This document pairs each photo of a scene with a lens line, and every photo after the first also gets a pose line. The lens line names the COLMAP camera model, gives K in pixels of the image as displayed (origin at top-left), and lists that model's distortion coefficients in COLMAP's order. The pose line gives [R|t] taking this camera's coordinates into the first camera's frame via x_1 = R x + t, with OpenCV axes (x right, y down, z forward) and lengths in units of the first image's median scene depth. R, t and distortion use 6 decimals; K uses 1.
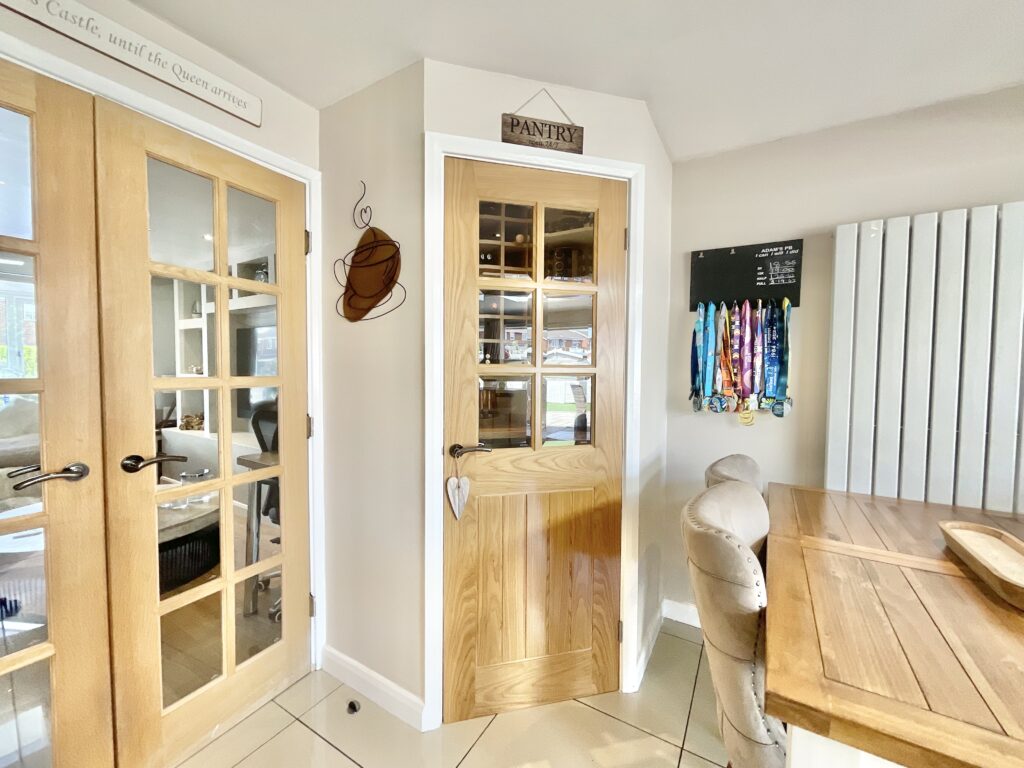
lens RADIAL K [[412.6, 0, 515.3], [0, 412.6, 384.6], [0, 0, 1]] dist [-0.004322, 0.000517]
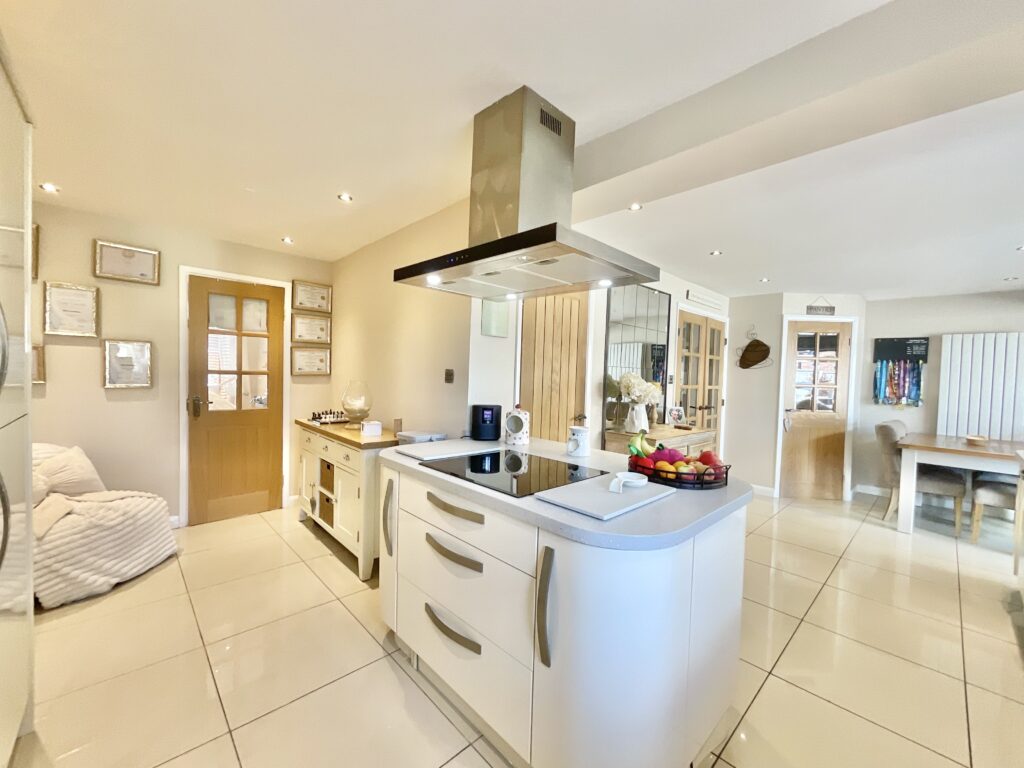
lens RADIAL K [[412.6, 0, 501.7], [0, 412.6, 383.0], [0, 0, 1]] dist [-0.004322, 0.000517]
pose [[0.957895, 0.027600, -0.285790, -1.074556], [-0.032931, 0.999361, -0.013864, 0.050626], [0.285225, 0.022691, 0.958192, -2.134200]]
